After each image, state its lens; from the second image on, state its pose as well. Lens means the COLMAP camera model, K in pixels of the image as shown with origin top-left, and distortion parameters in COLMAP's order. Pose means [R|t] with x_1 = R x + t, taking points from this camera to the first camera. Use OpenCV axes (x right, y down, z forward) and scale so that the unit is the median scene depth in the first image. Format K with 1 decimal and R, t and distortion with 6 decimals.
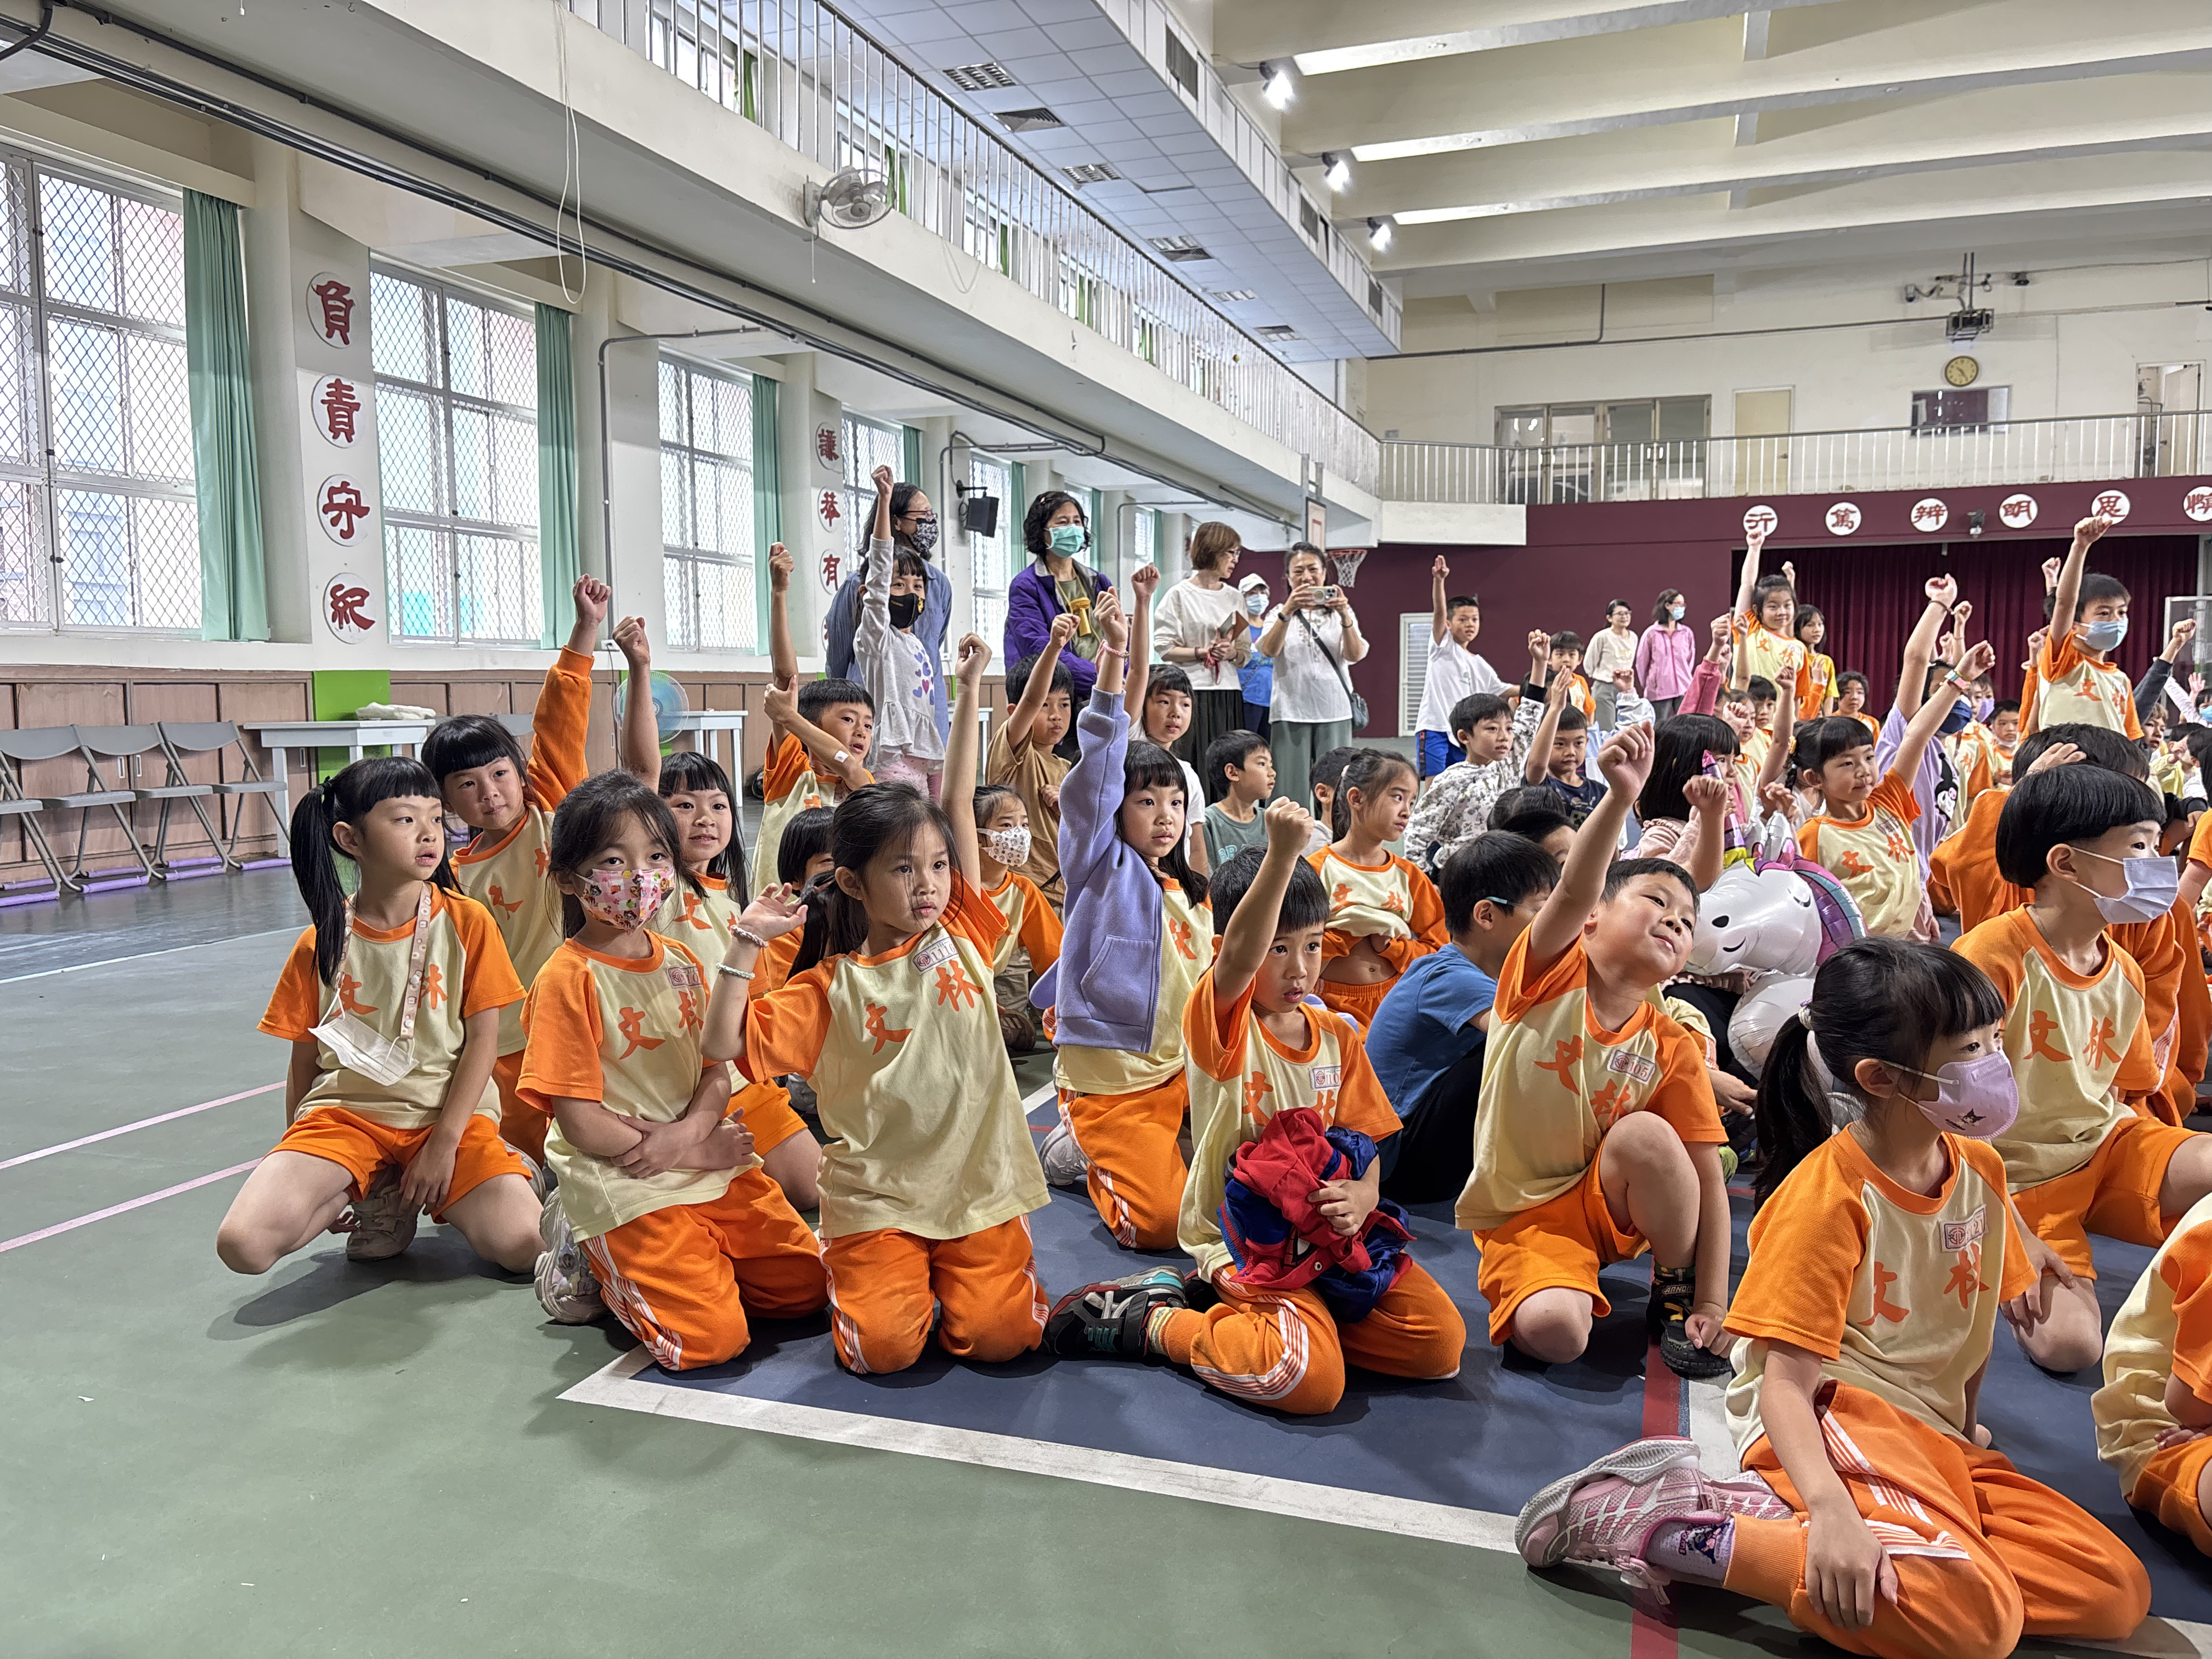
lens RADIAL K [[1648.6, 0, 1106.0], [0, 1648.6, 829.5], [0, 0, 1]] dist [0.043292, -0.004375]
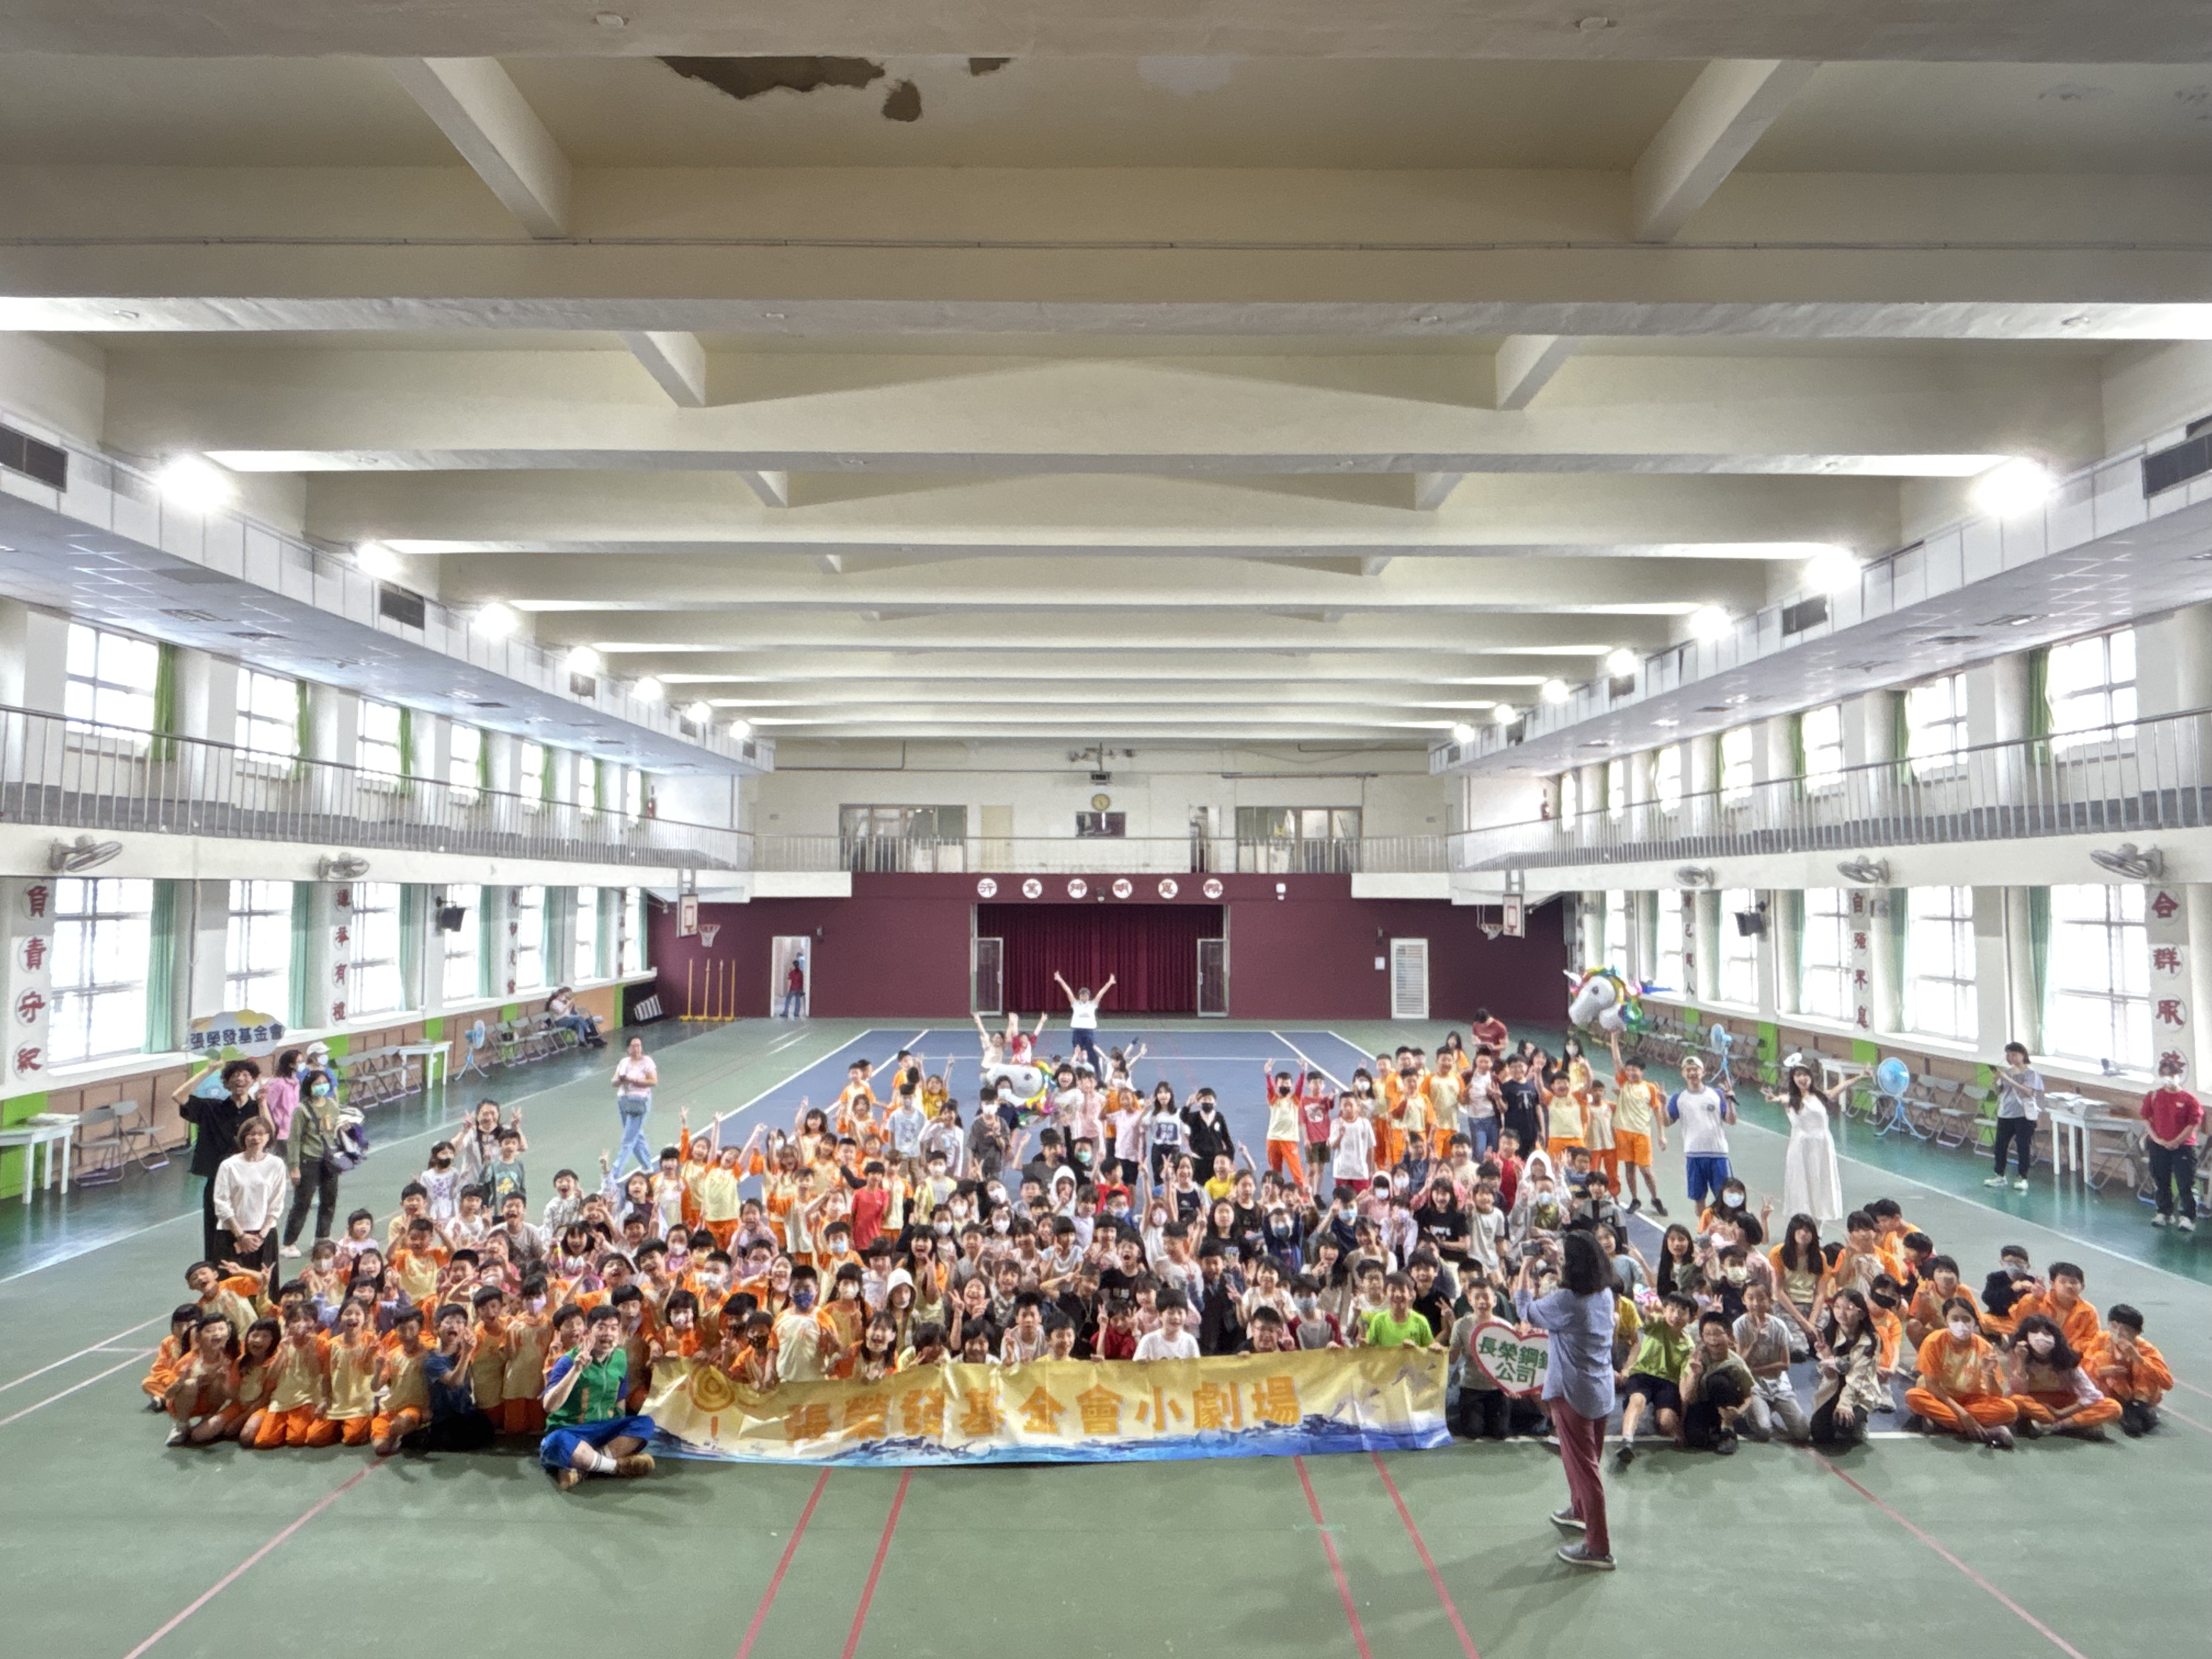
lens RADIAL K [[1275.0, 0, 1106.0], [0, 1275.0, 829.5], [0, 0, 1]] dist [-0.081071, 0.056564]
pose [[0.934909, 0.032734, 0.353375, 0.086893], [0.023612, 0.987793, -0.153973, -0.072362], [-0.354102, 0.152295, 0.922723, -0.369576]]
